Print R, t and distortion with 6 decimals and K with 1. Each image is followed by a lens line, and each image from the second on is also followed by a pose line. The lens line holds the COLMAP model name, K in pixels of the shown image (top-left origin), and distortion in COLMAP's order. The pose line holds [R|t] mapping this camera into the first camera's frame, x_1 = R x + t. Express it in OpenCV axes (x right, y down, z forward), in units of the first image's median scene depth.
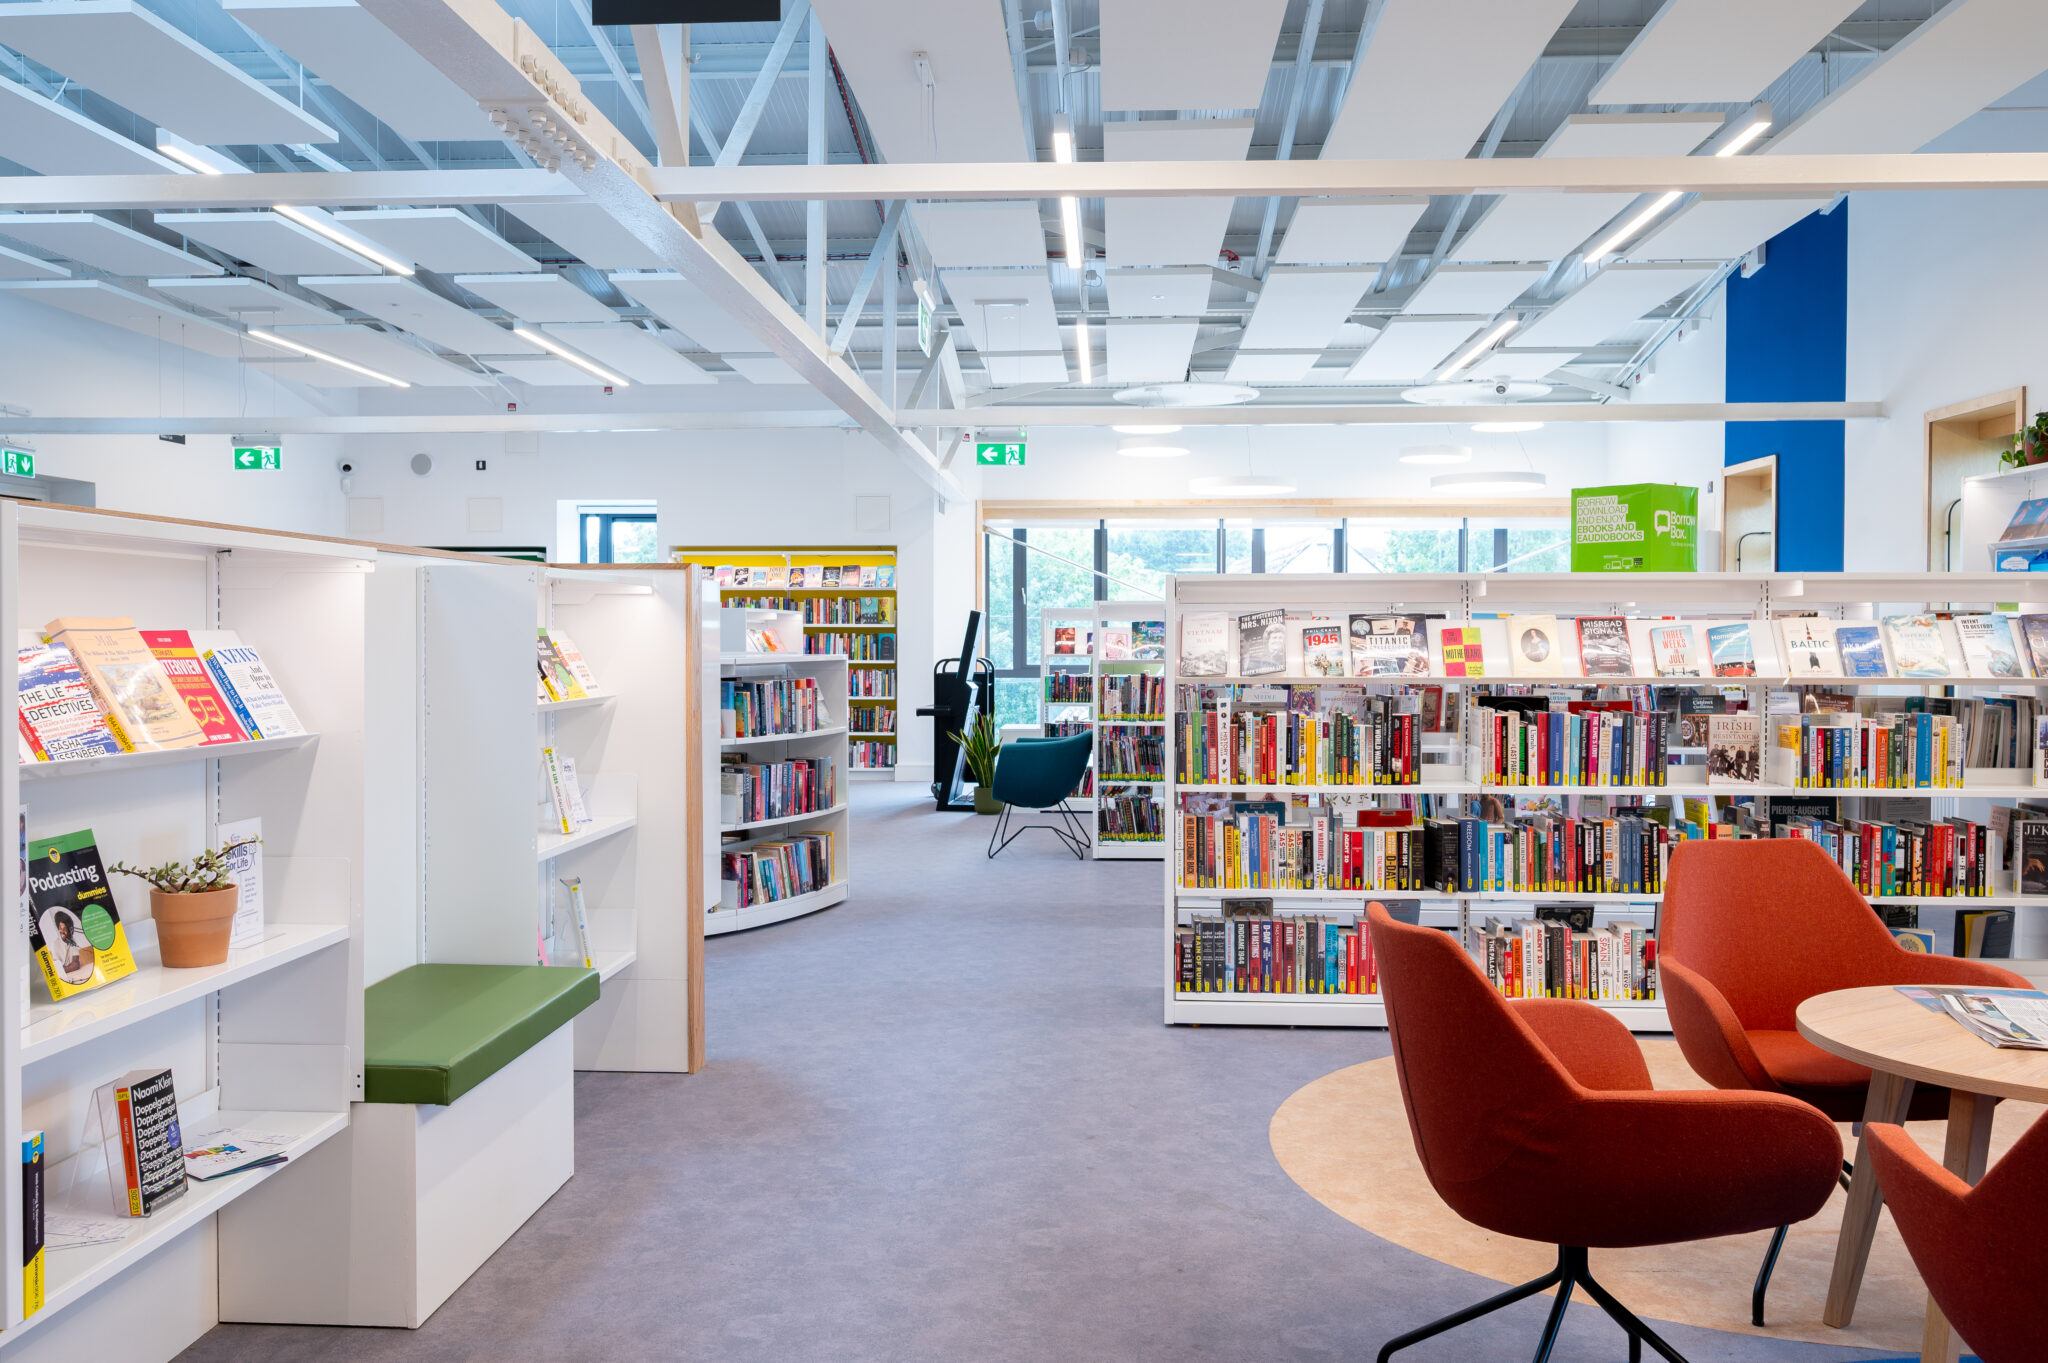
lens RADIAL K [[1682.4, 0, 1024.1], [0, 1682.4, 670.5], [0, 0, 1]] dist [0.001182, -0.003555]
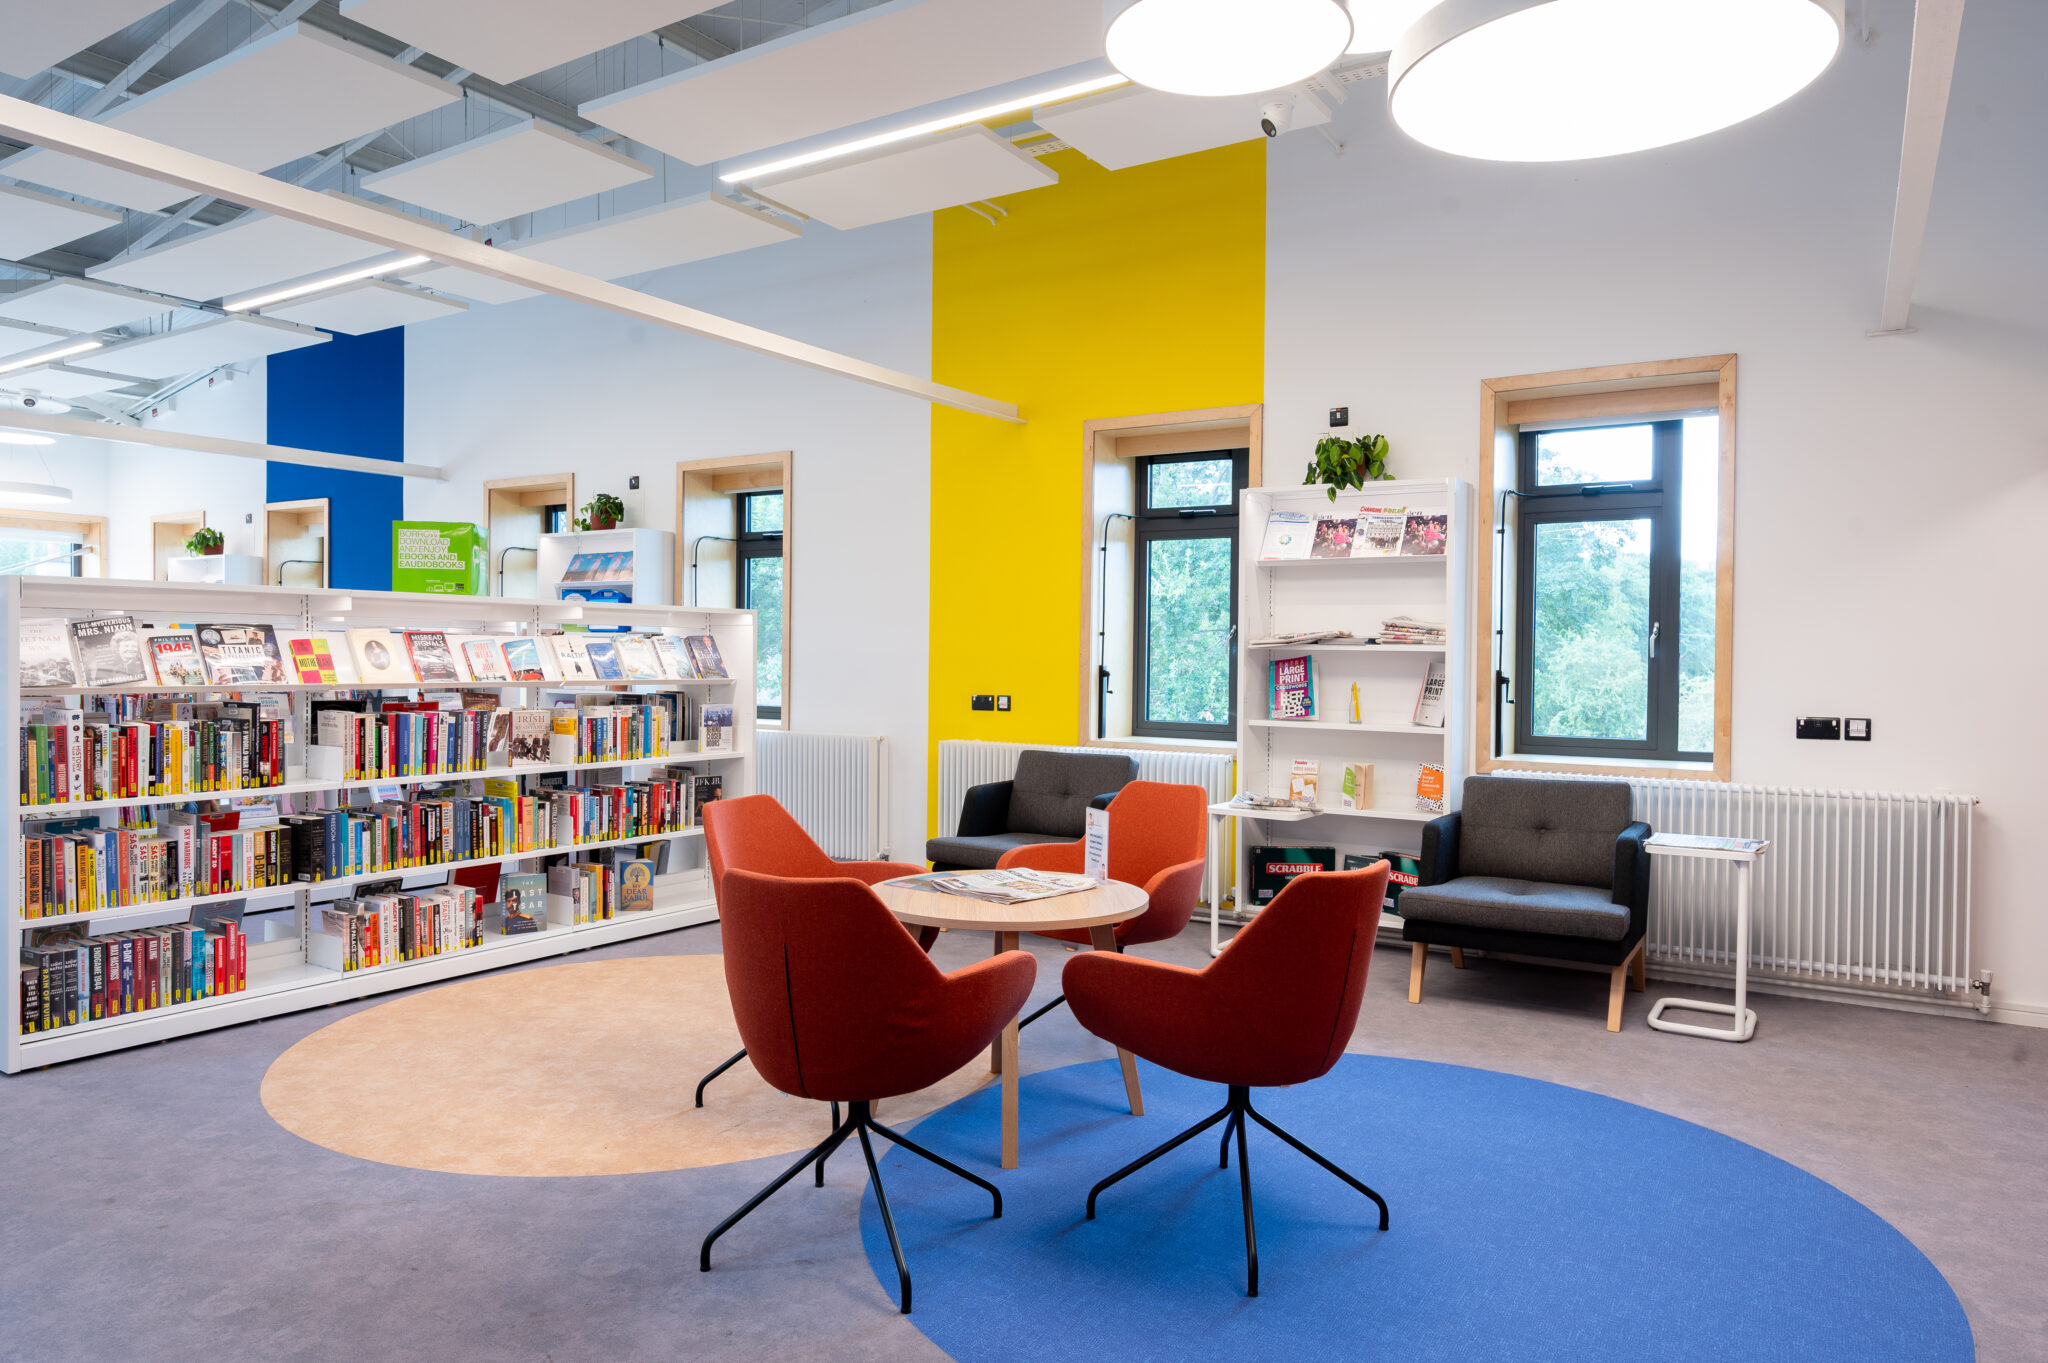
lens RADIAL K [[1315.8, 0, 1041.6], [0, 1315.8, 673.2], [0, 0, 1]] dist [-0.007819, 0.003432]
pose [[0.483258, -0.006998, 0.875450, -0.260521], [0.007588, 0.999964, 0.003804, -0.002719], [-0.875445, 0.004805, 0.483294, 0.176181]]
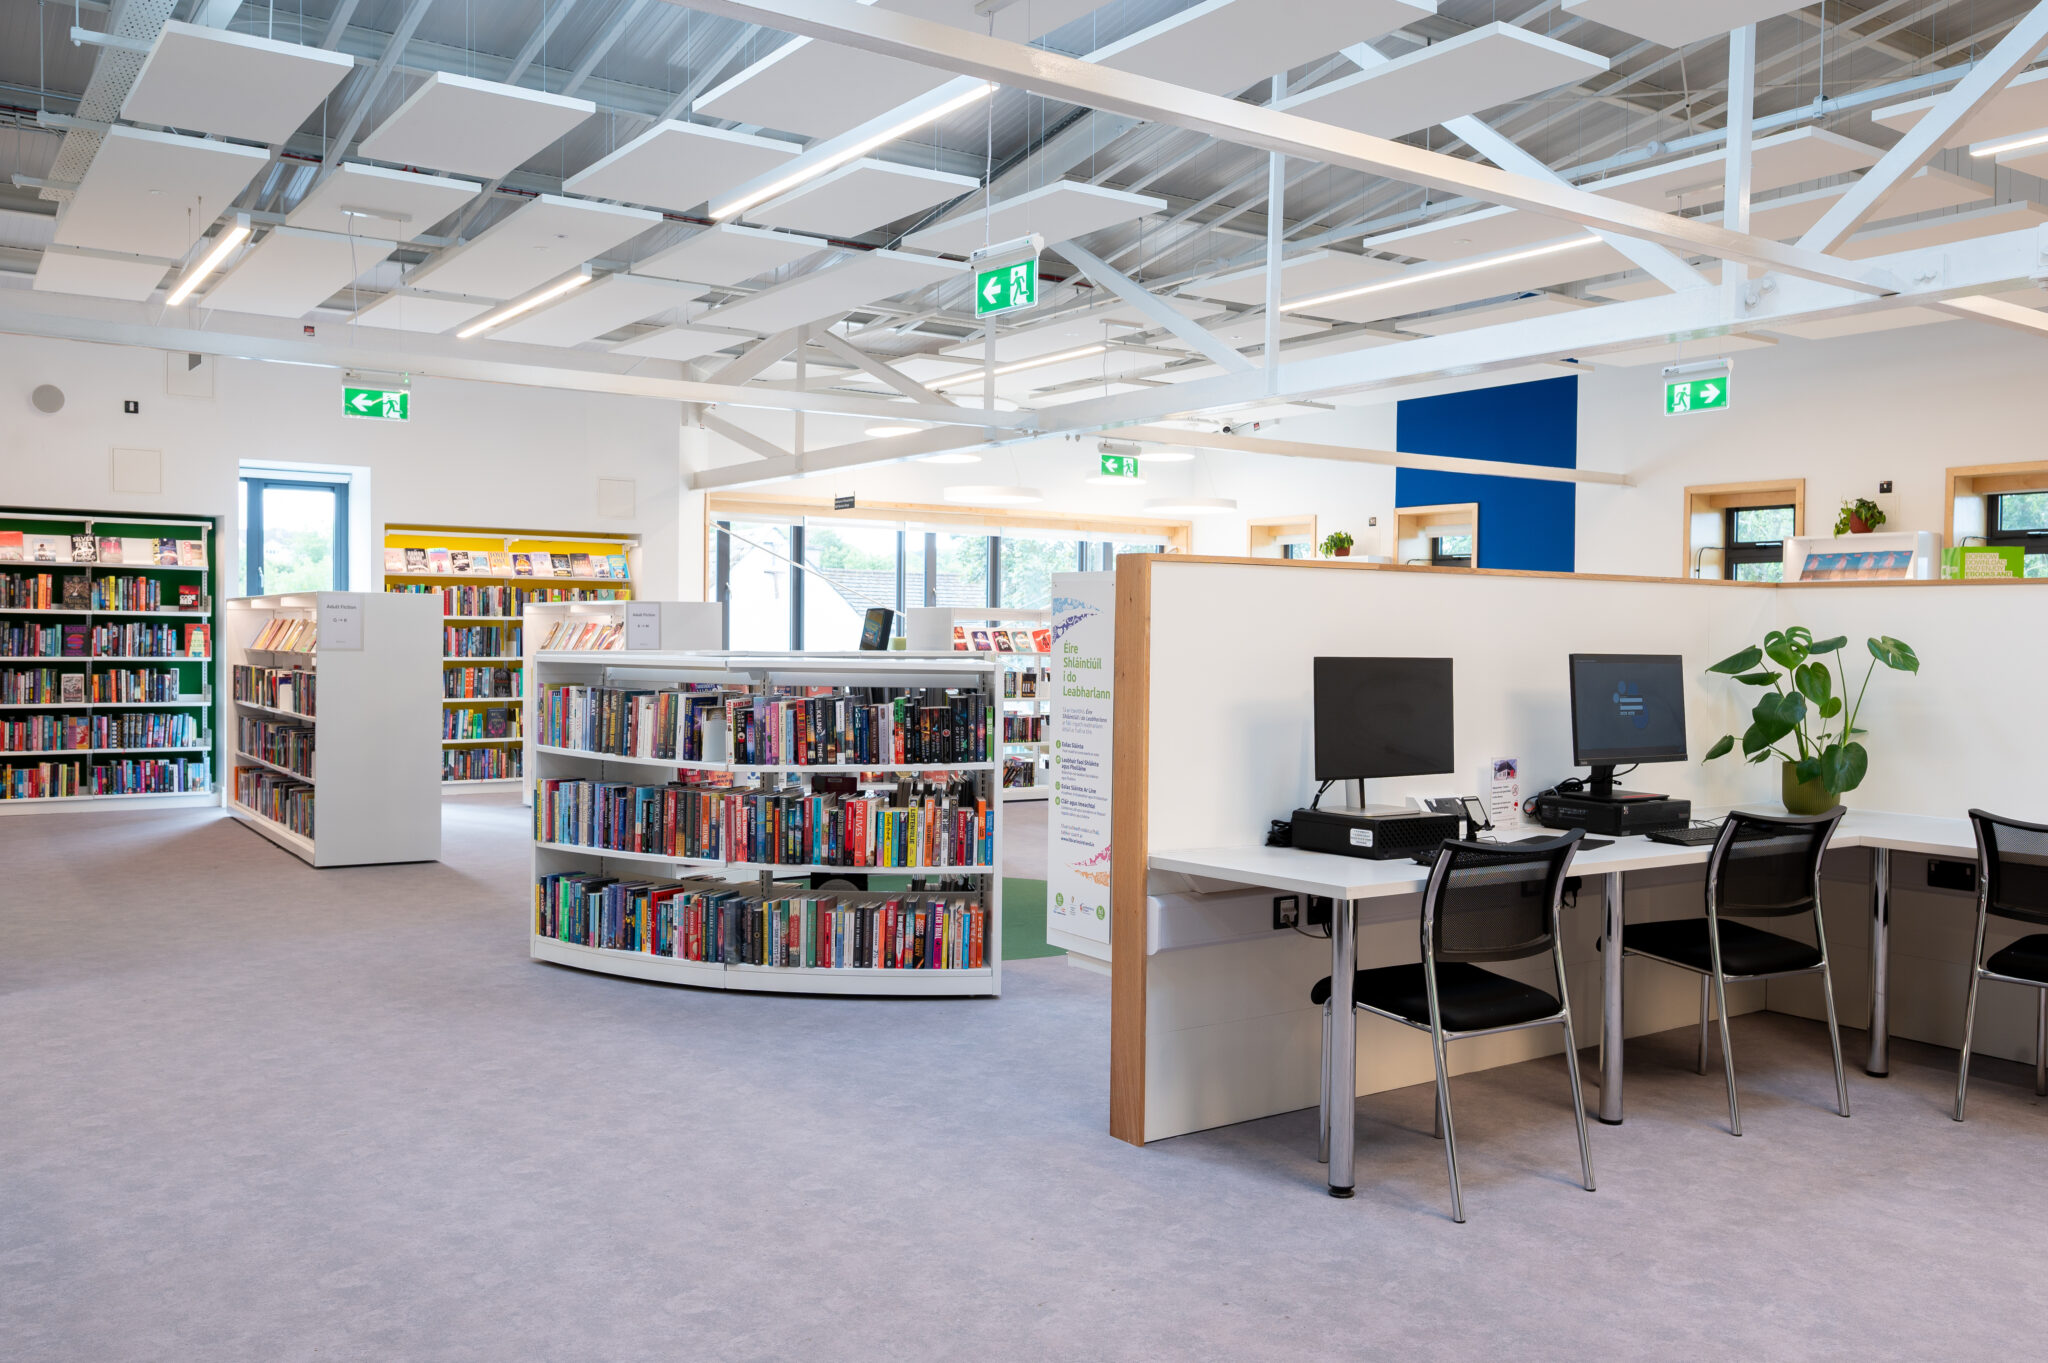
lens RADIAL K [[1682.4, 0, 1023.7], [0, 1682.4, 682.9], [0, 0, 1]] dist [0.001182, -0.003555]
pose [[0.787551, -0.010349, 0.616163, -1.233836], [0.001998, 0.999897, 0.014241, -0.013205], [-0.616247, -0.009984, 0.787490, 0.356364]]
